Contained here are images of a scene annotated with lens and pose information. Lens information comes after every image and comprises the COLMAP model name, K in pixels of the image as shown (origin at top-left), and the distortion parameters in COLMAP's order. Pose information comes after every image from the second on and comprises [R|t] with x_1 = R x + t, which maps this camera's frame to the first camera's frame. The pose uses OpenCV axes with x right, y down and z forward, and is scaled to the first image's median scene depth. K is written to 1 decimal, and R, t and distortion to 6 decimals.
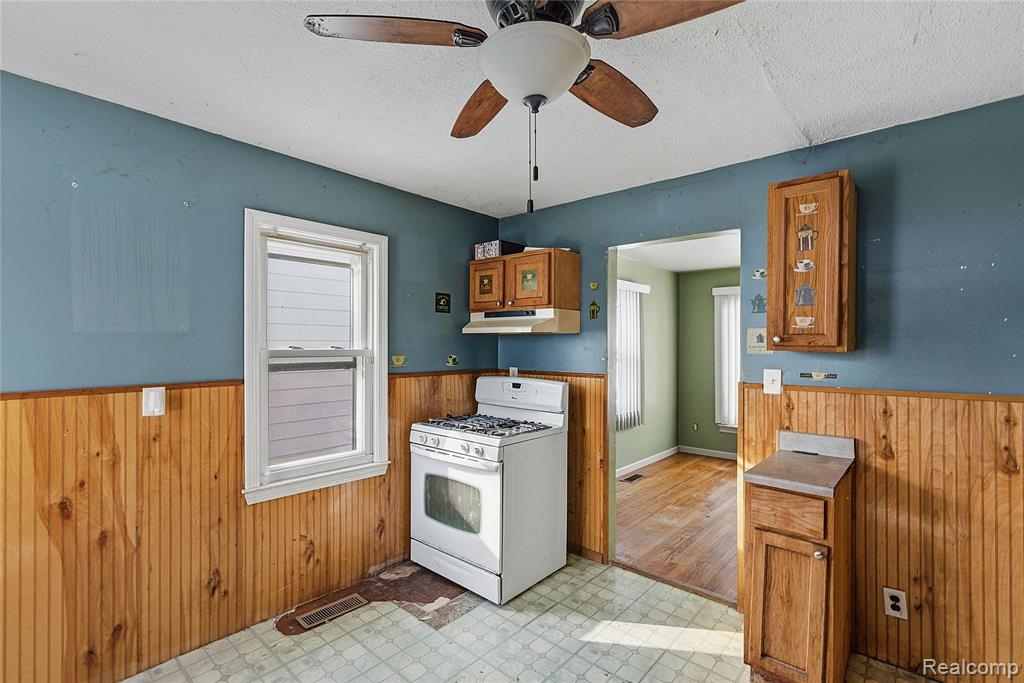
lens RADIAL K [[470.1, 0, 517.8], [0, 470.1, 342.2], [0, 0, 1]] dist [-0.000439, -0.000143]
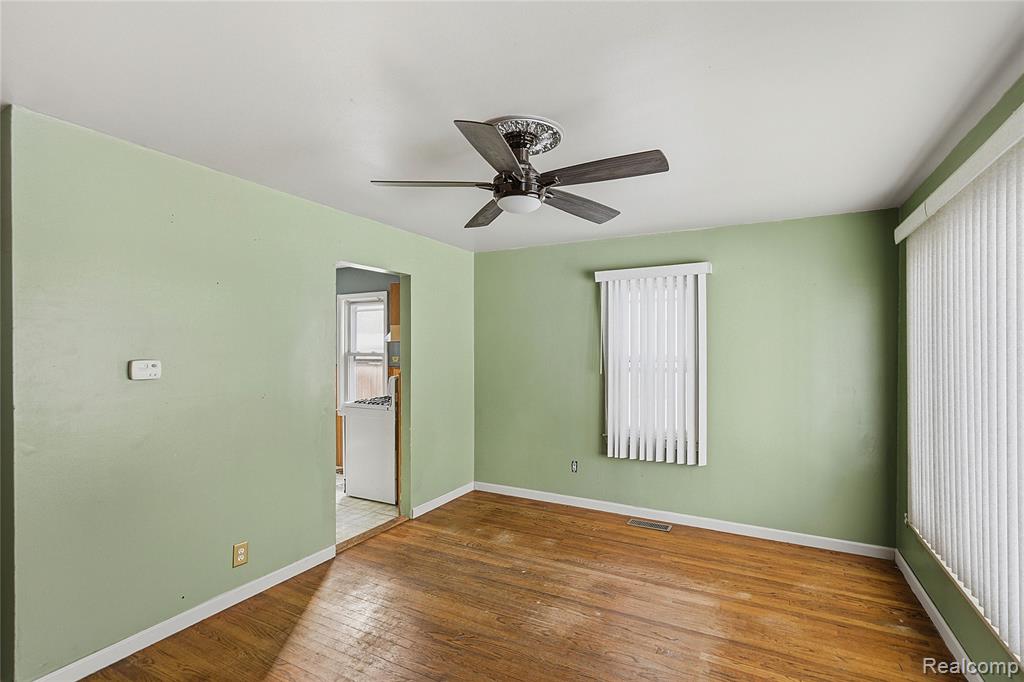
lens RADIAL K [[470.1, 0, 509.4], [0, 470.1, 344.7], [0, 0, 1]] dist [-0.000439, -0.000143]
pose [[0.233393, -0.009137, -0.972340, 2.081852], [0.004711, 0.999955, -0.008265, 0.002835], [0.972371, -0.002652, 0.233425, 1.326872]]
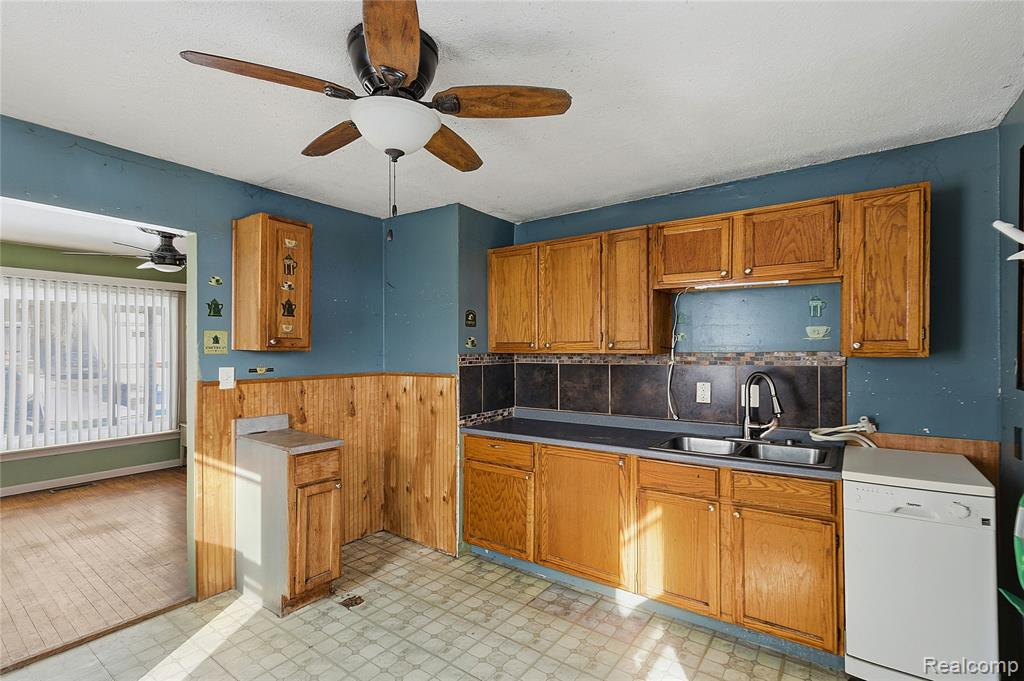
lens RADIAL K [[470.1, 0, 518.4], [0, 470.1, 346.3], [0, 0, 1]] dist [-0.000439, -0.000143]
pose [[-0.106340, -0.002549, 0.994327, -0.701480], [-0.011977, 0.999927, 0.001283, -0.003062], [-0.994258, -0.011772, -0.106363, 0.452662]]
